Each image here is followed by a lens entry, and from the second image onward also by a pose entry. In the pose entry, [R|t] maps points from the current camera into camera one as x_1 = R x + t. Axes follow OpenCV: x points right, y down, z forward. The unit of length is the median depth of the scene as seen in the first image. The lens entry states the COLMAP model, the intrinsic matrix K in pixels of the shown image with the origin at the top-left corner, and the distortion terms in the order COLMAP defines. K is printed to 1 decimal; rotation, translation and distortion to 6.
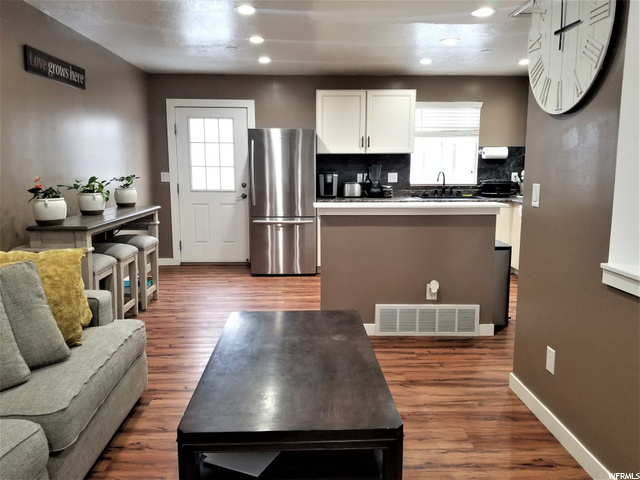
lens RADIAL K [[497.2, 0, 321.3], [0, 497.2, 236.4], [0, 0, 1]] dist [0.092305, -0.145431]
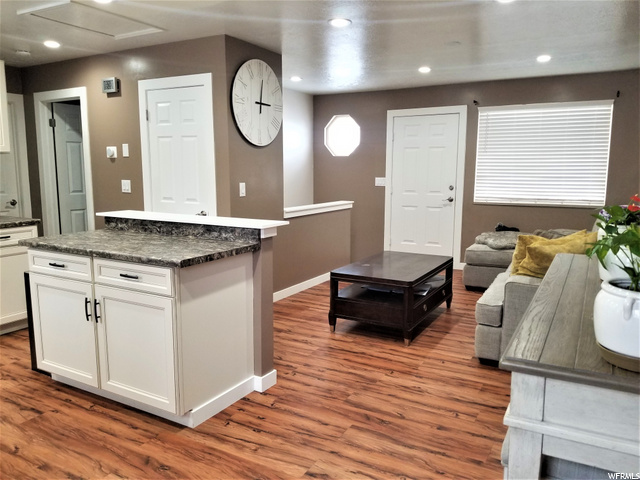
lens RADIAL K [[499.4, 0, 320.0], [0, 499.4, 240.0], [0, 0, 1]] dist [-0.006503, -0.002934]
pose [[-0.853737, -0.080527, 0.514440, -0.285829], [0.068174, 0.962179, 0.263751, -0.144320], [-0.516223, 0.260245, -0.815958, 0.964273]]
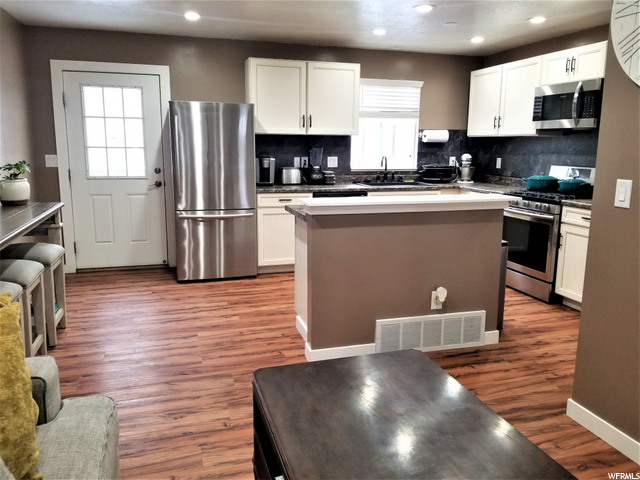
lens RADIAL K [[493.6, 0, 322.7], [0, 493.6, 230.1], [0, 0, 1]] dist [0.086681, -0.143370]
pose [[0.965116, -0.035757, 0.259369, -0.113080], [0.028004, 0.999045, 0.033526, -0.026129], [-0.260321, -0.025093, 0.965196, 0.143875]]
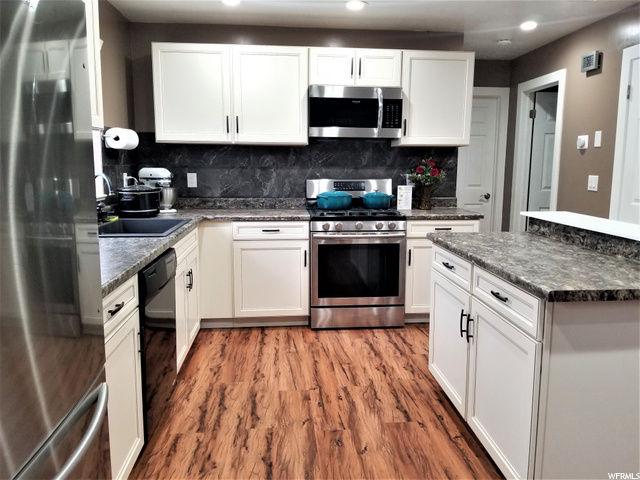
lens RADIAL K [[497.2, 0, 321.3], [0, 497.2, 236.4], [0, 0, 1]] dist [0.092305, -0.145431]
pose [[-0.065123, -0.146248, 0.987102, -0.240453], [0.135530, 0.978739, 0.153951, -0.117838], [-0.988631, 0.143808, -0.043917, 0.834560]]
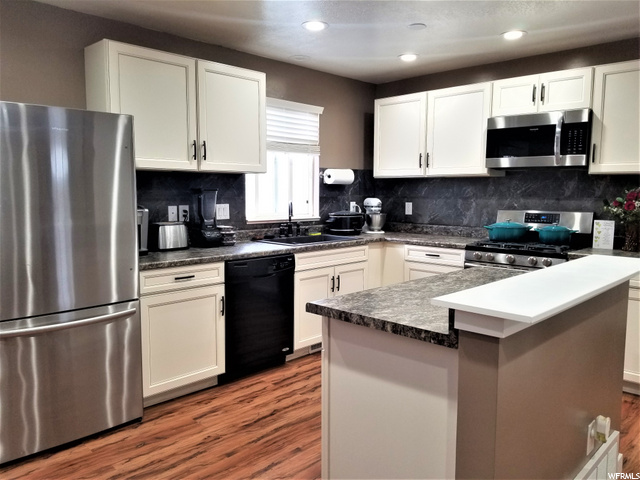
lens RADIAL K [[497.2, 0, 321.3], [0, 497.2, 236.4], [0, 0, 1]] dist [0.092305, -0.145431]
pose [[0.722665, -0.061037, 0.688499, -0.199238], [0.093740, 0.995545, -0.010135, -0.071939], [-0.684813, 0.071864, 0.725167, 0.487143]]
